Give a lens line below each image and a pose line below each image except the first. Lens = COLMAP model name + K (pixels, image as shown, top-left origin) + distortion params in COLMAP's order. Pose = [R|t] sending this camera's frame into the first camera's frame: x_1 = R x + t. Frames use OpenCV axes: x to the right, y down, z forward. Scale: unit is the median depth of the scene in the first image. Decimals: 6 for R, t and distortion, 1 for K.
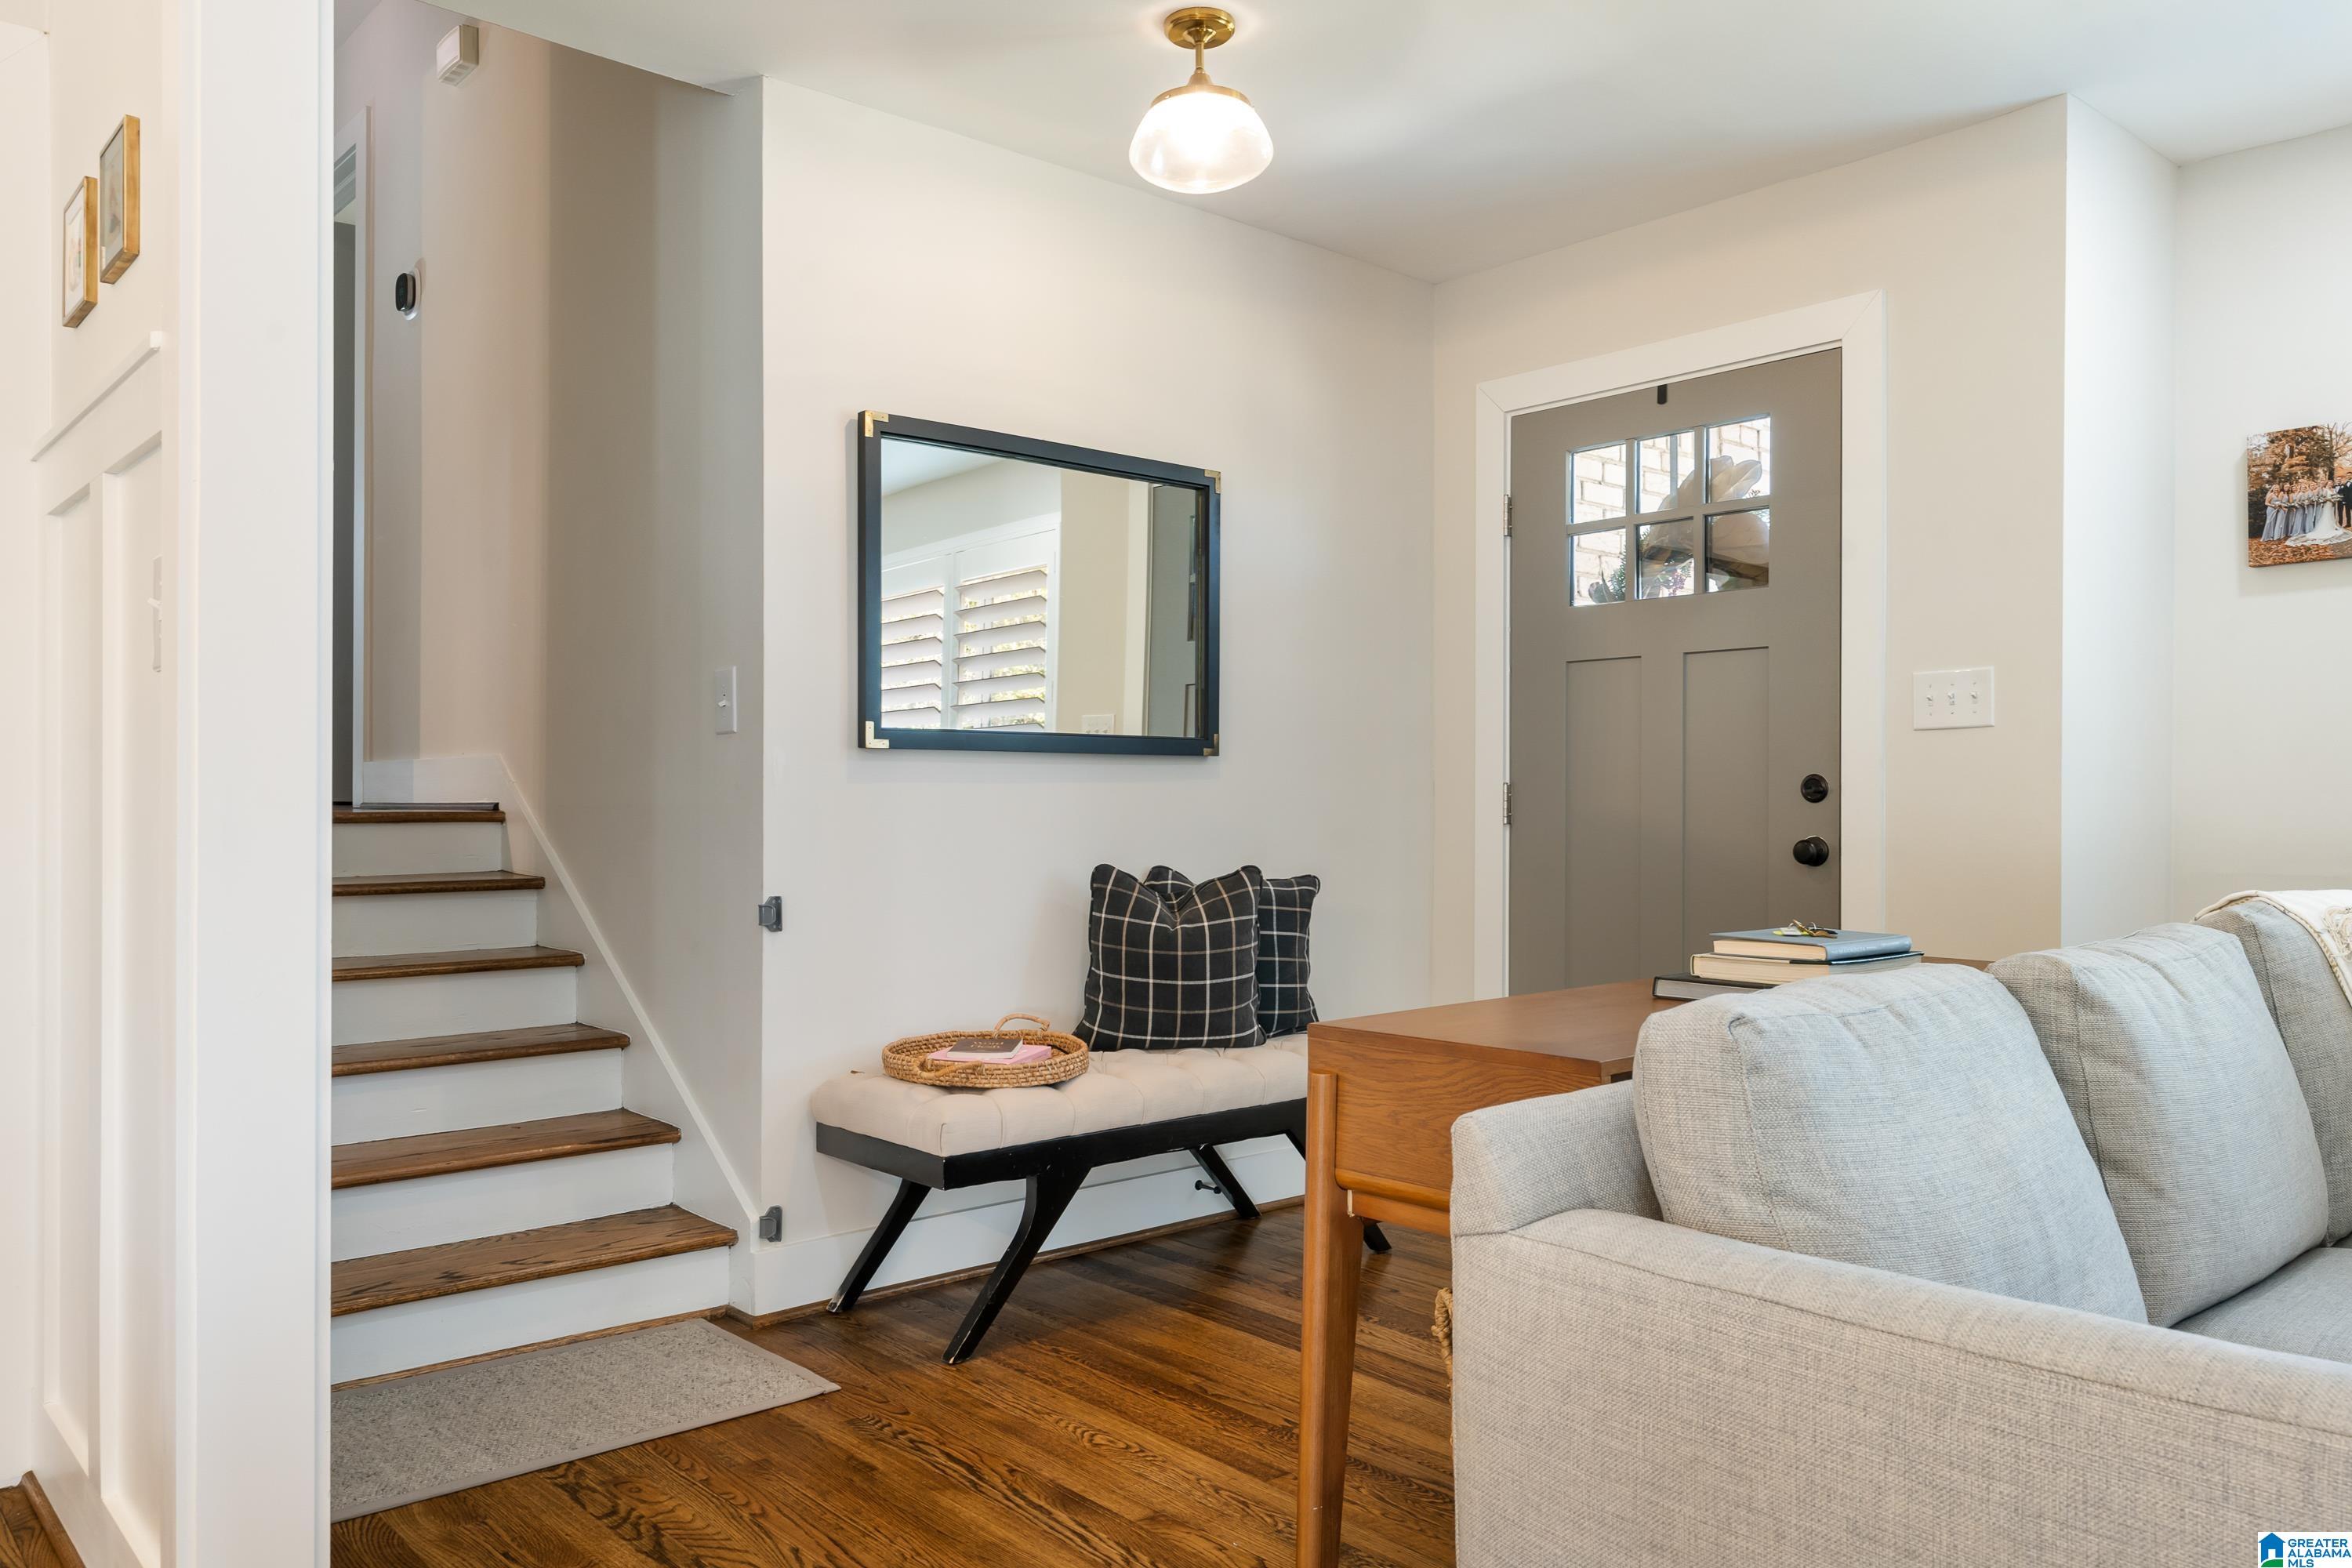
lens RADIAL K [[1708.7, 0, 1134.5], [0, 1708.7, 806.1], [0, 0, 1]] dist [0.002319, 0.001901]
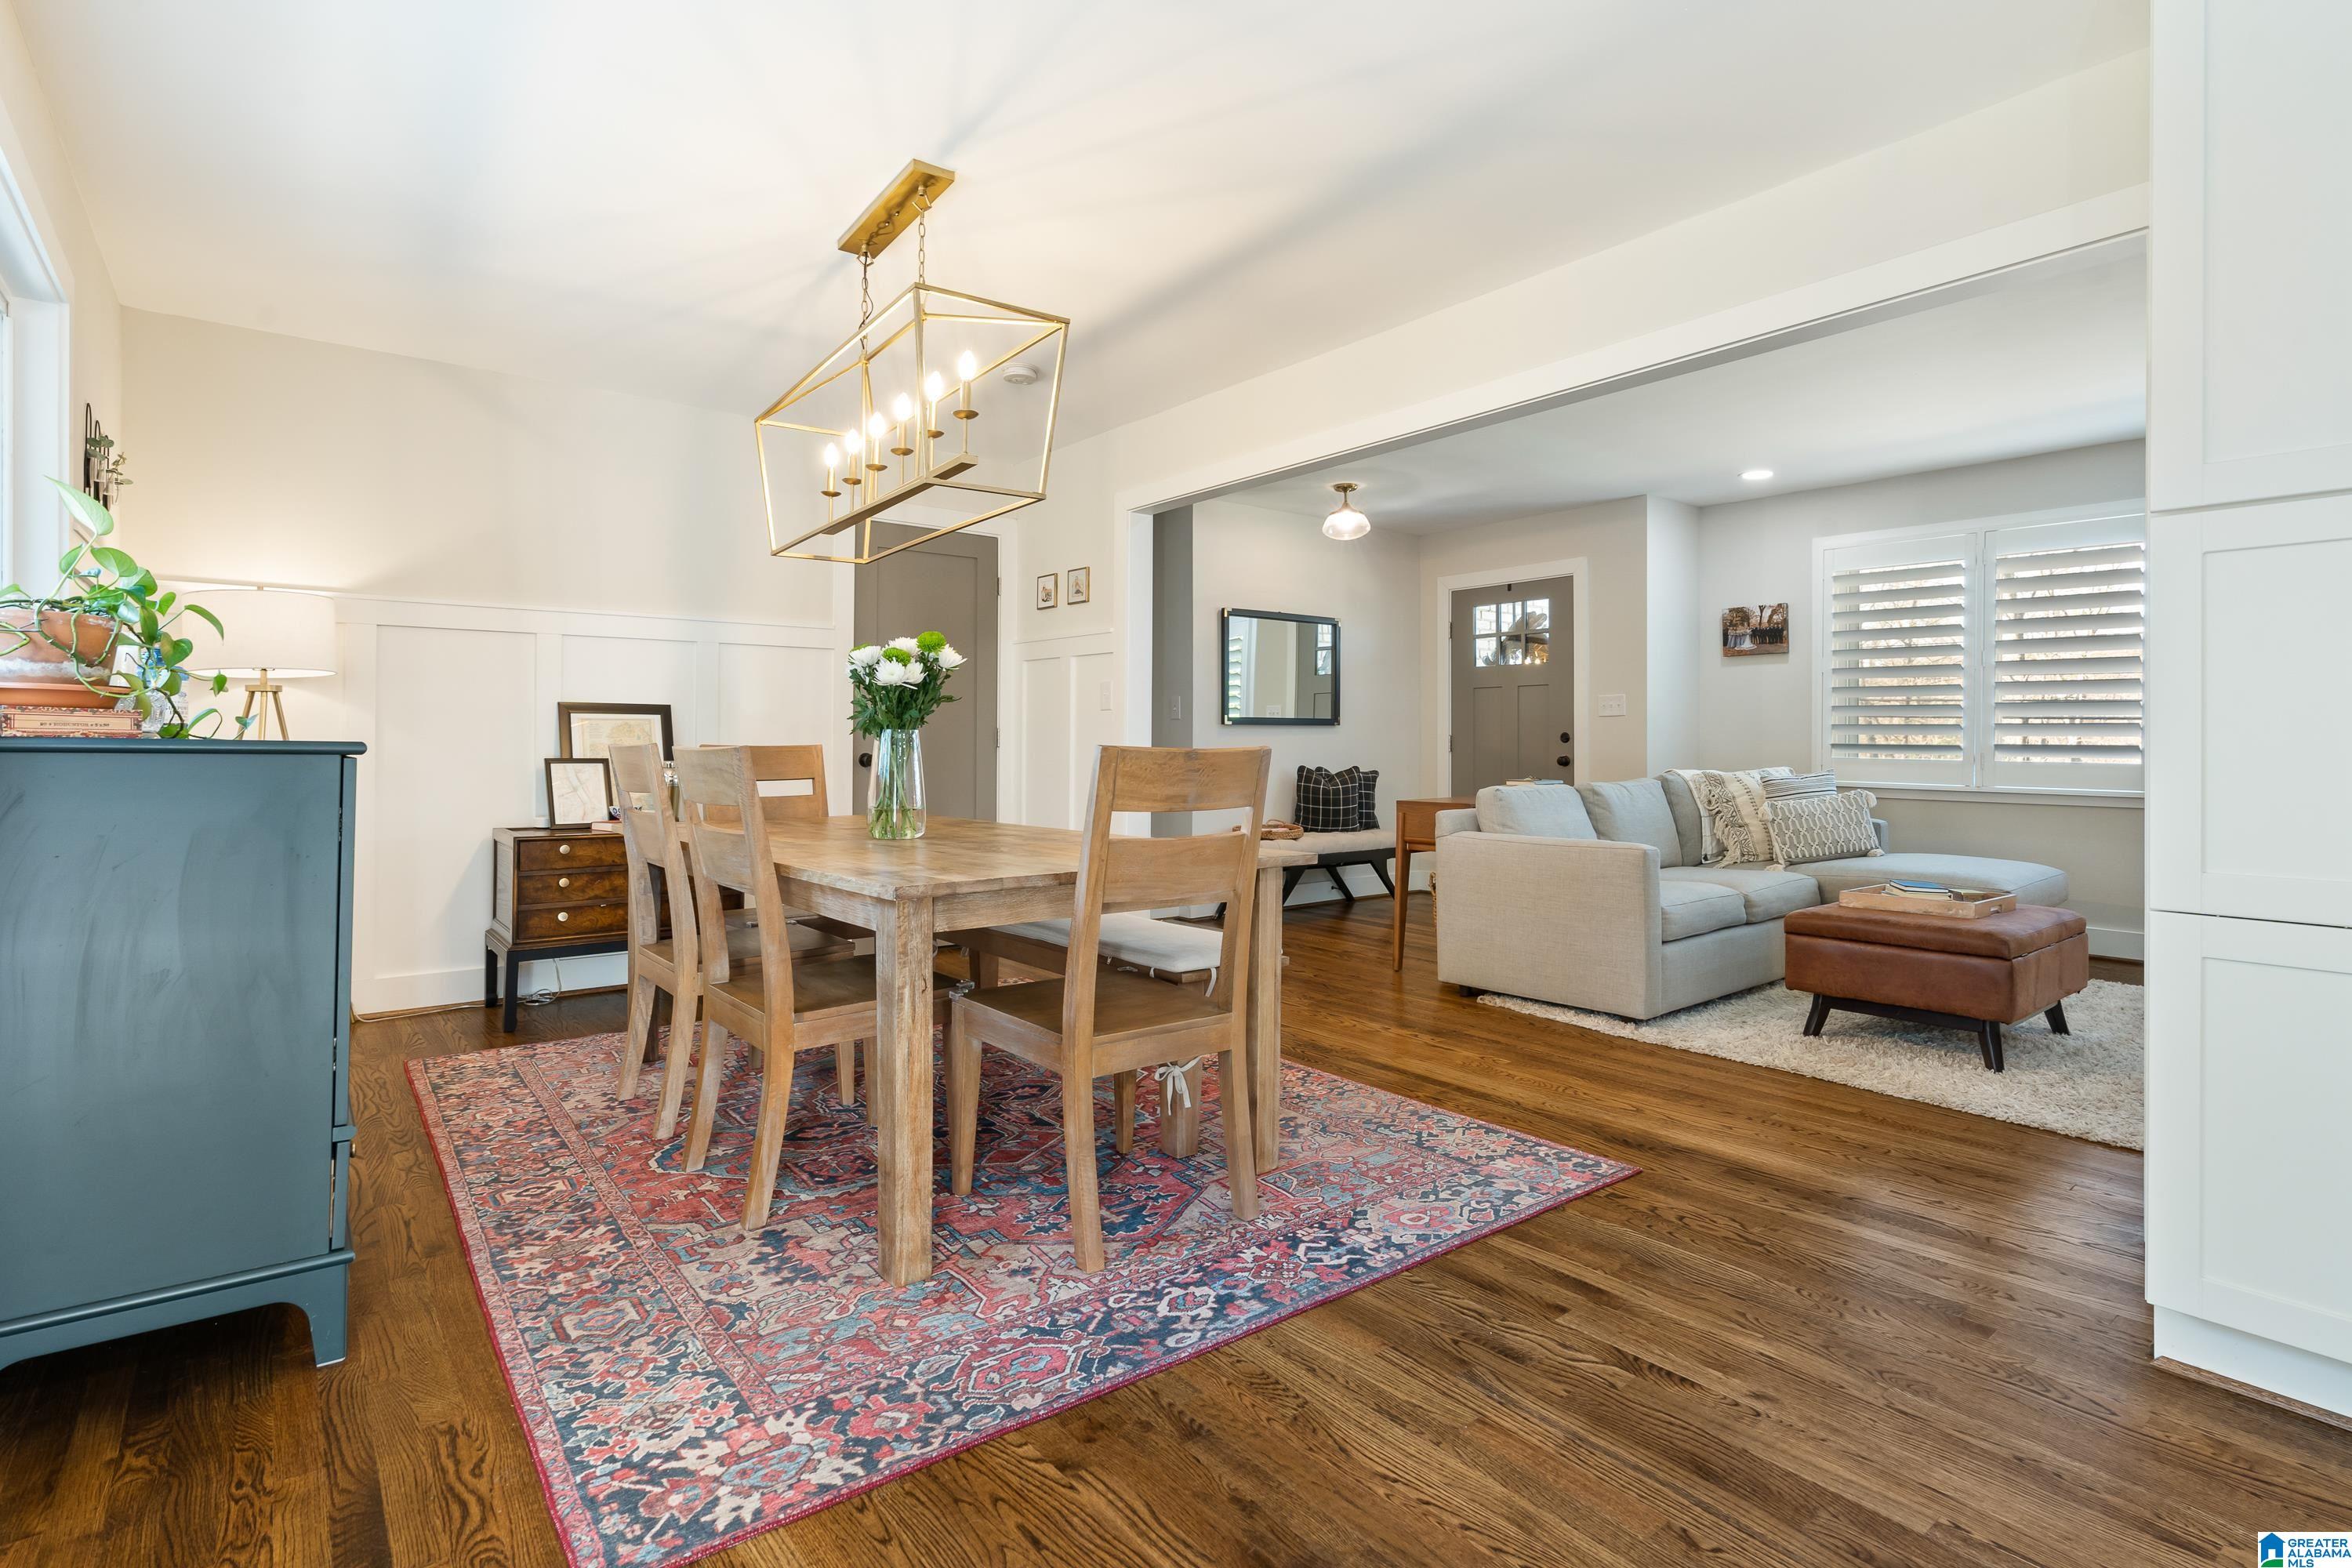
lens RADIAL K [[1136.2, 0, 1147.2], [0, 1136.2, 731.7], [0, 0, 1]] dist [-0.006391, 0.001620]
pose [[0.998766, -0.001479, -0.049650, -0.178698], [0.000884, 0.999928, -0.012003, 0.000998], [0.049664, 0.011944, 0.998695, -0.855302]]
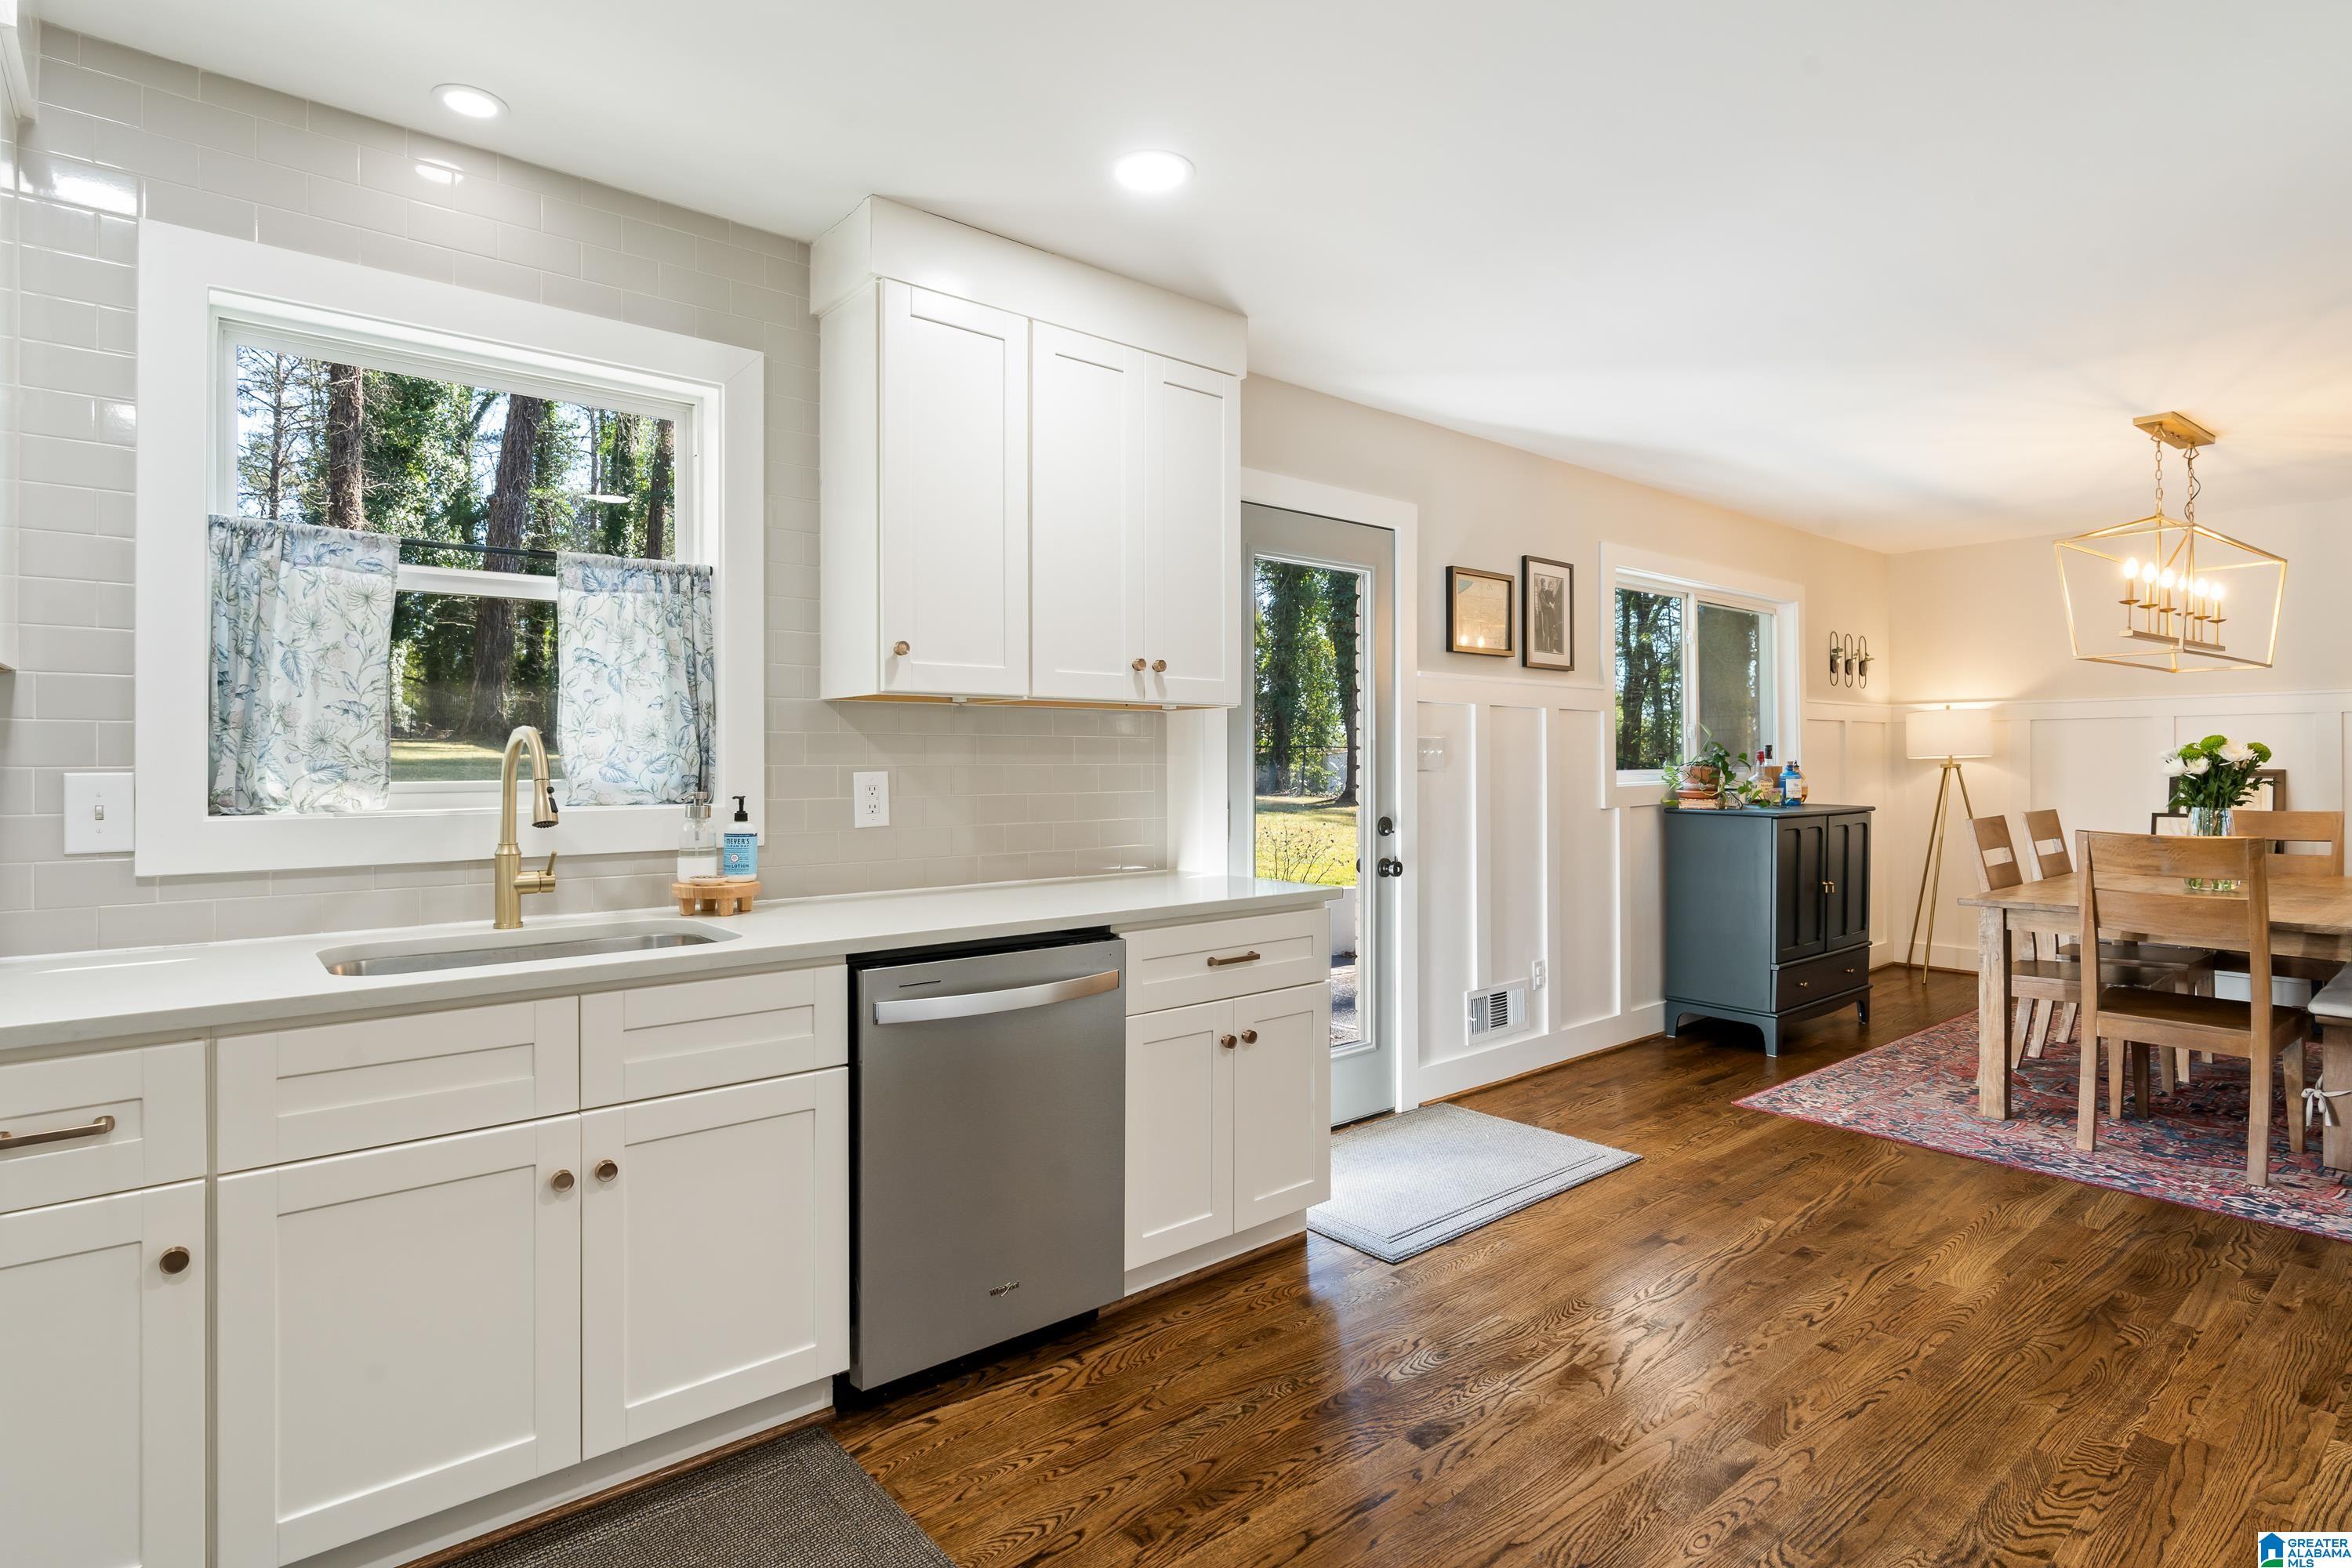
lens RADIAL K [[1193.9, 0, 1166.7], [0, 1193.9, 762.6], [0, 0, 1]] dist [-0.020668, 0.006481]
pose [[-0.017397, -0.001874, -0.999847, 0.773438], [0.004181, 0.999989, -0.001947, -0.056727], [0.999840, -0.004214, -0.017389, -1.026566]]
